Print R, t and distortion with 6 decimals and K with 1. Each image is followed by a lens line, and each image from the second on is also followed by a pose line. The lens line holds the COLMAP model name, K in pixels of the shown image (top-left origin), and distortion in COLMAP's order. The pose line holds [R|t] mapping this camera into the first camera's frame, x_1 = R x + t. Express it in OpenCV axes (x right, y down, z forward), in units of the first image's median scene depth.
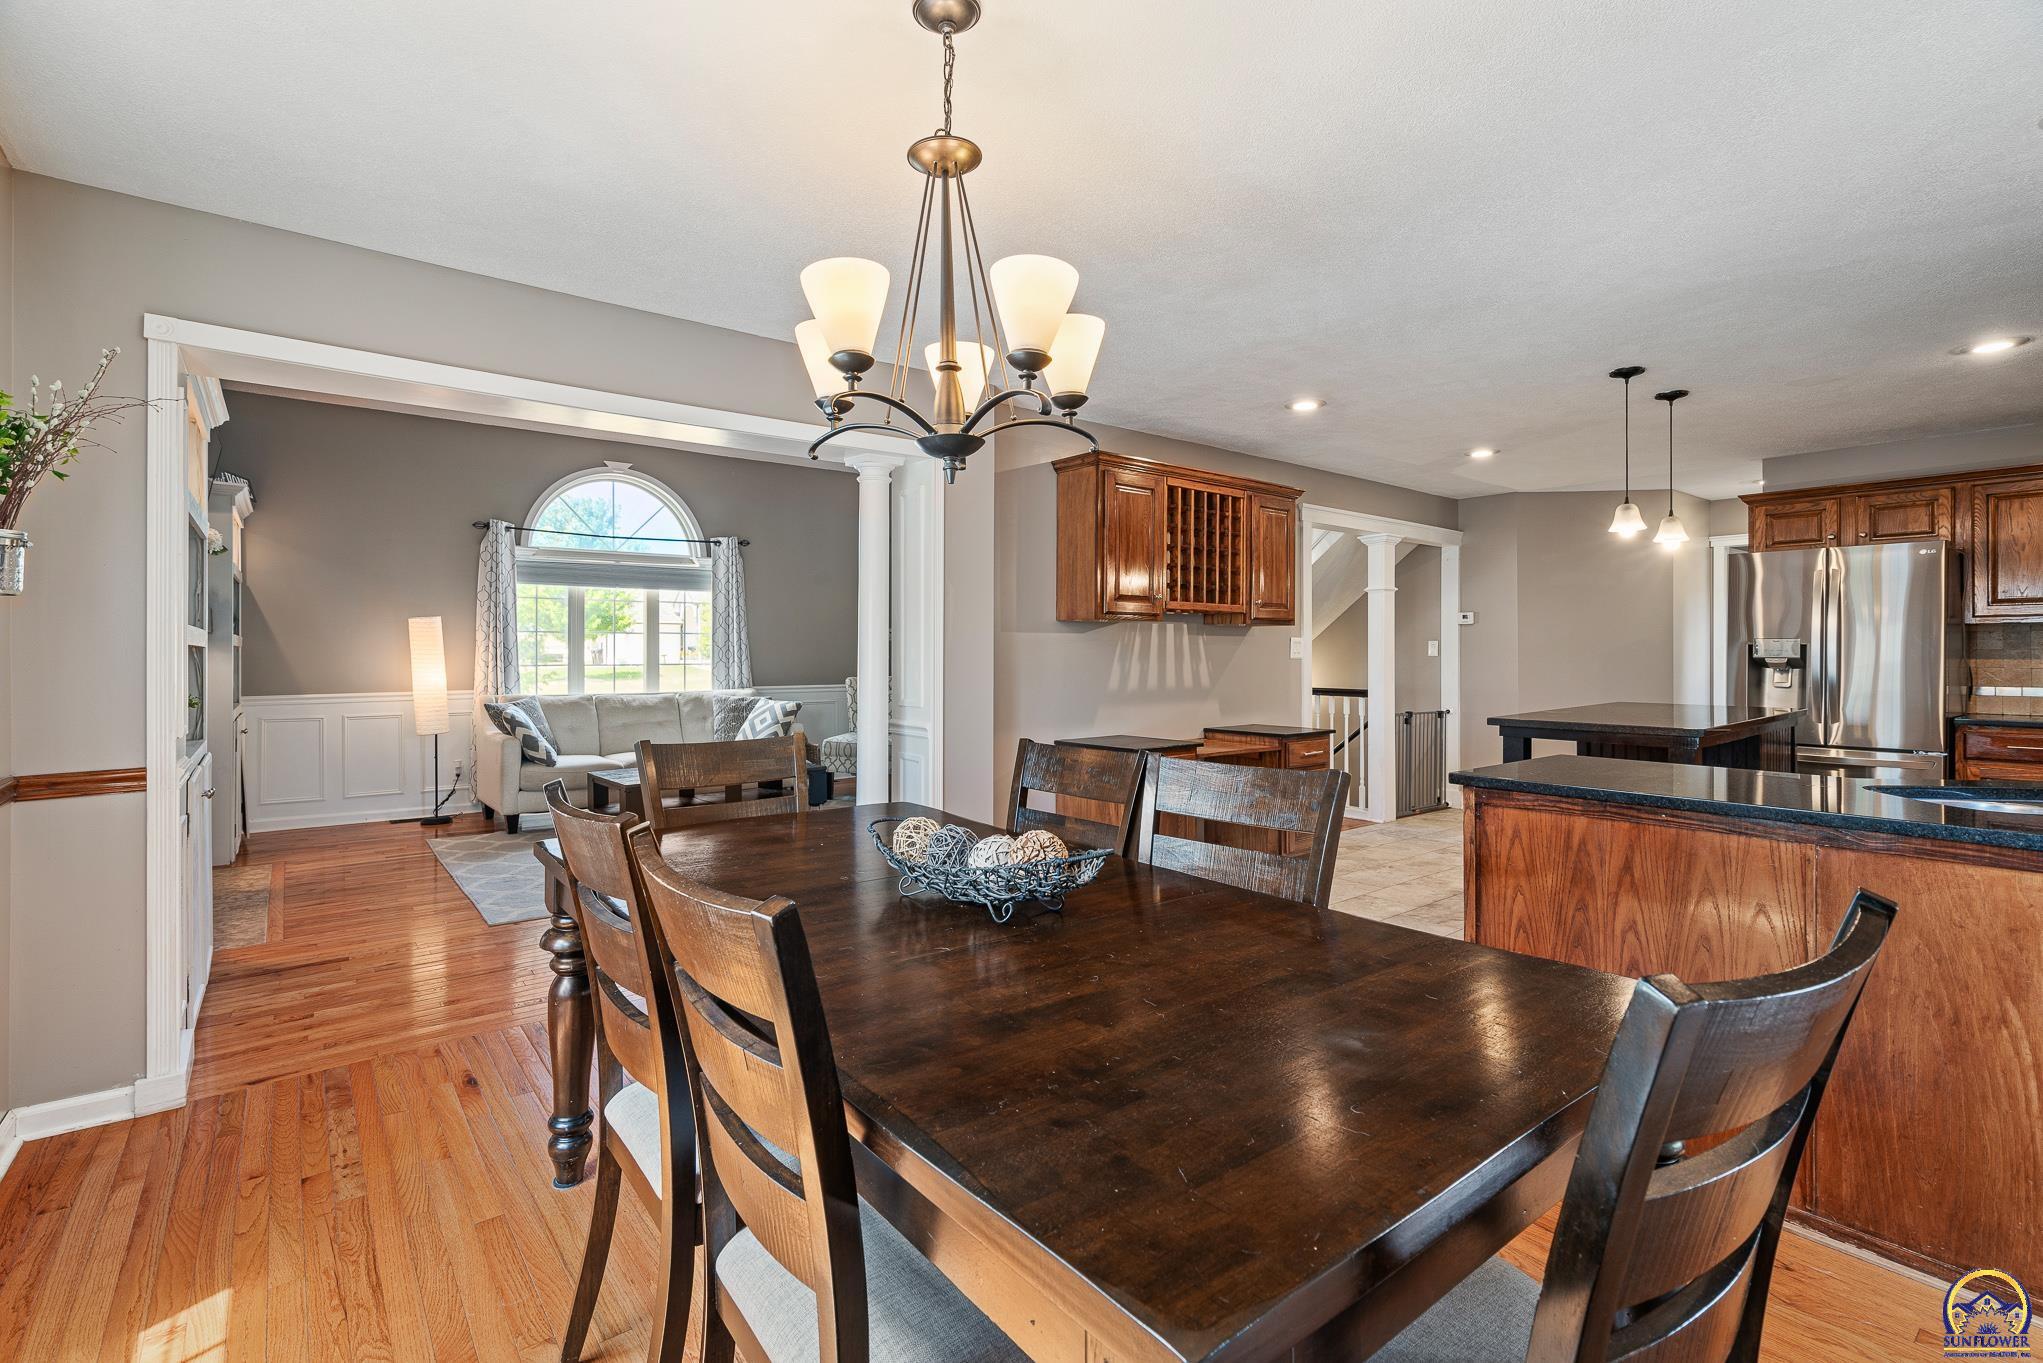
lens RADIAL K [[923.4, 0, 1013.9], [0, 923.4, 668.5], [0, 0, 1]] dist [-0.002019, 0.000261]
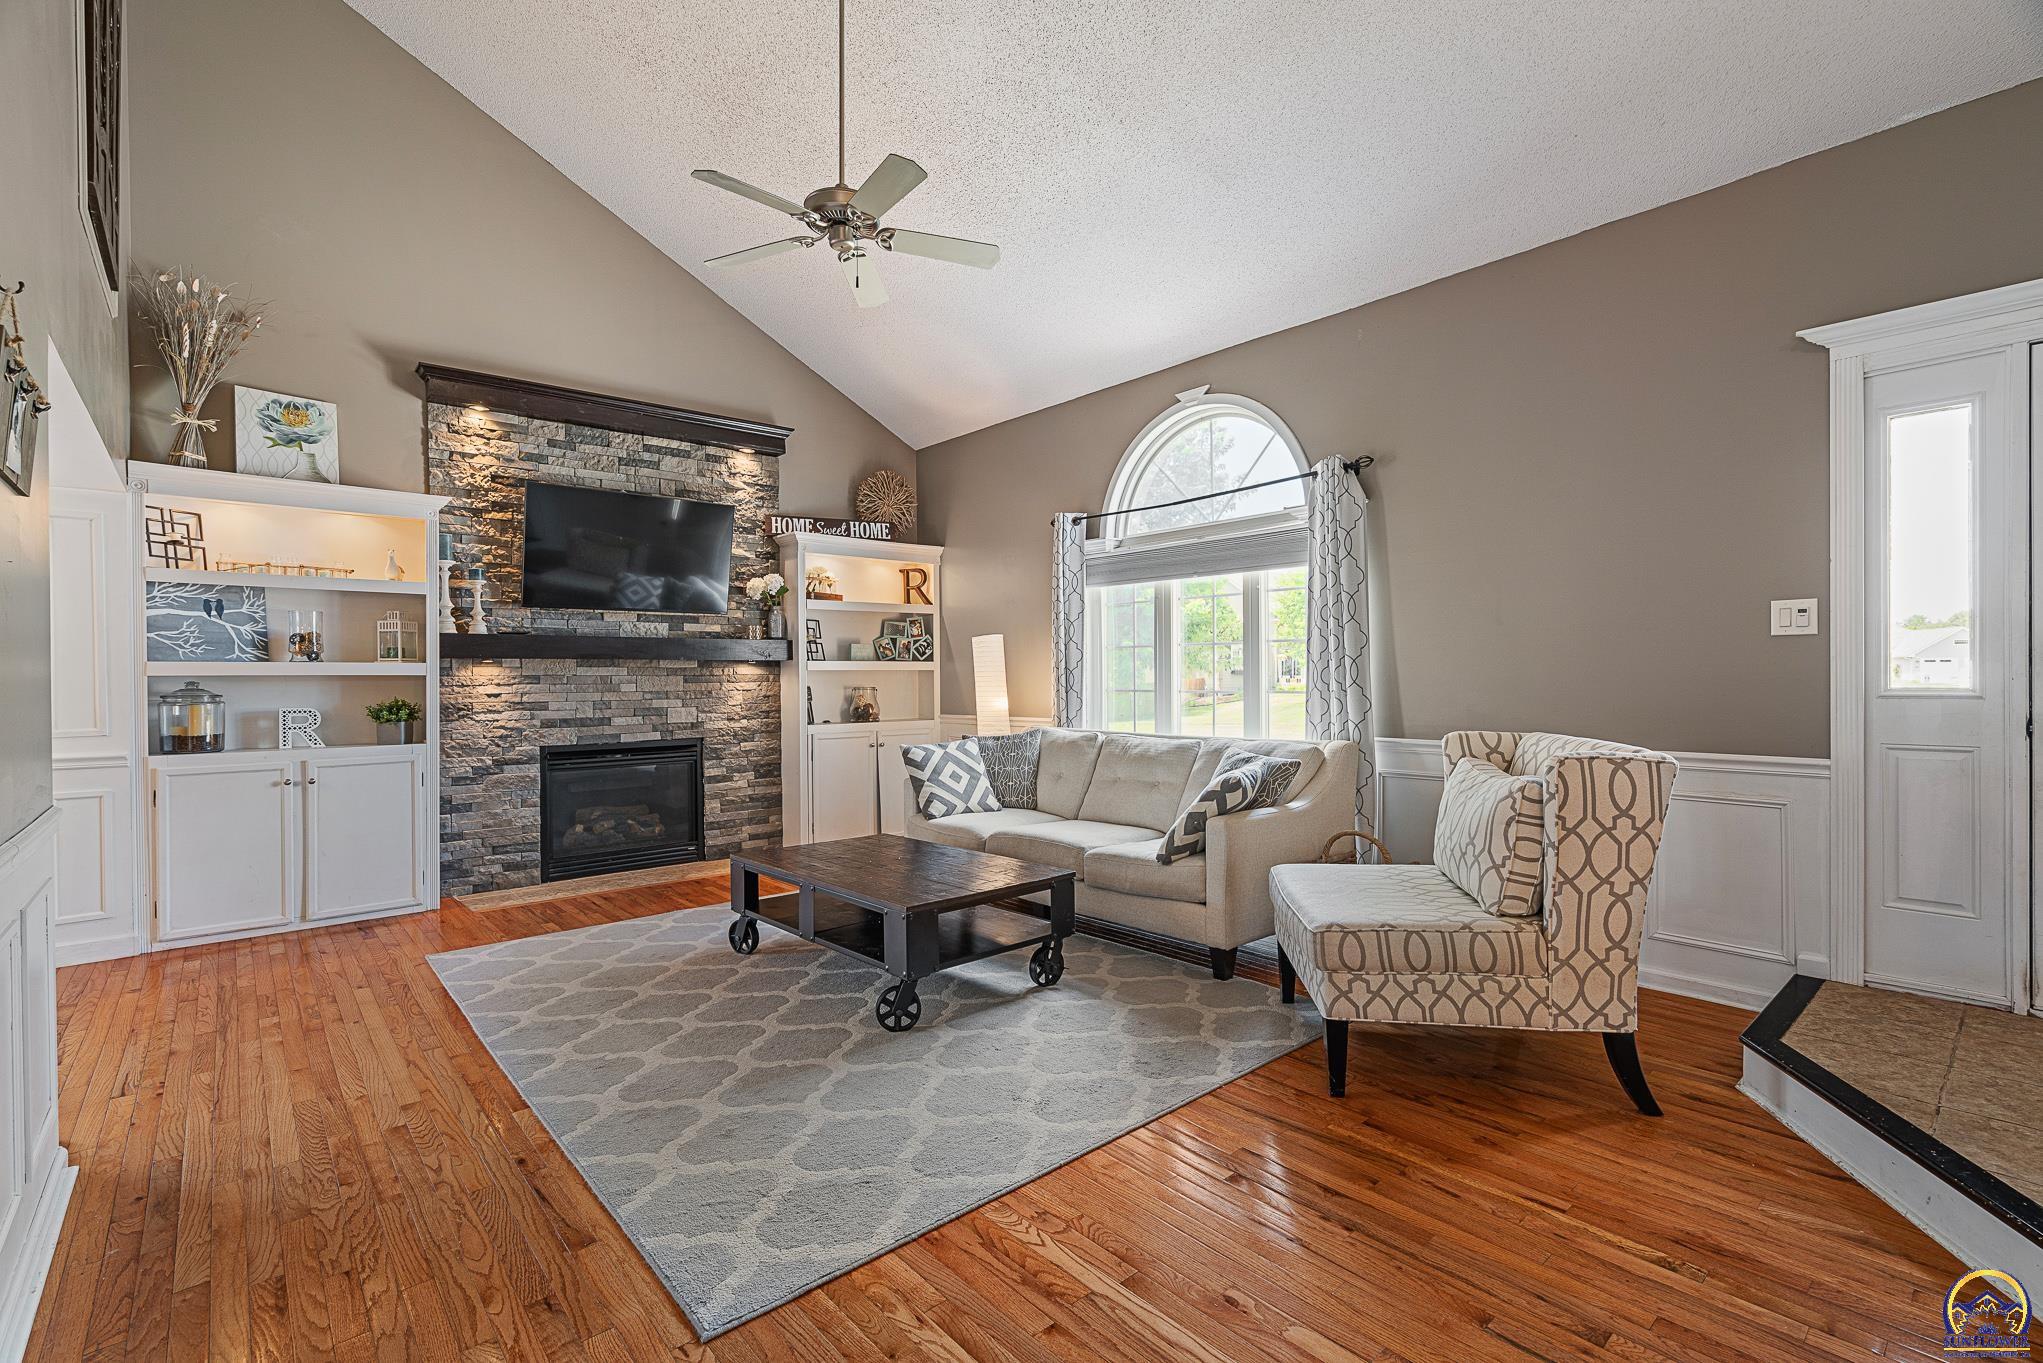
lens RADIAL K [[920.3, 0, 1005.7], [0, 920.3, 688.4], [0, 0, 1]] dist [-0.004320, -0.000077]
pose [[0.041307, 0.013061, -0.999061, 0.255543], [-0.008252, 0.999885, 0.012731, -0.014568], [0.999112, 0.007719, 0.041410, 0.906671]]
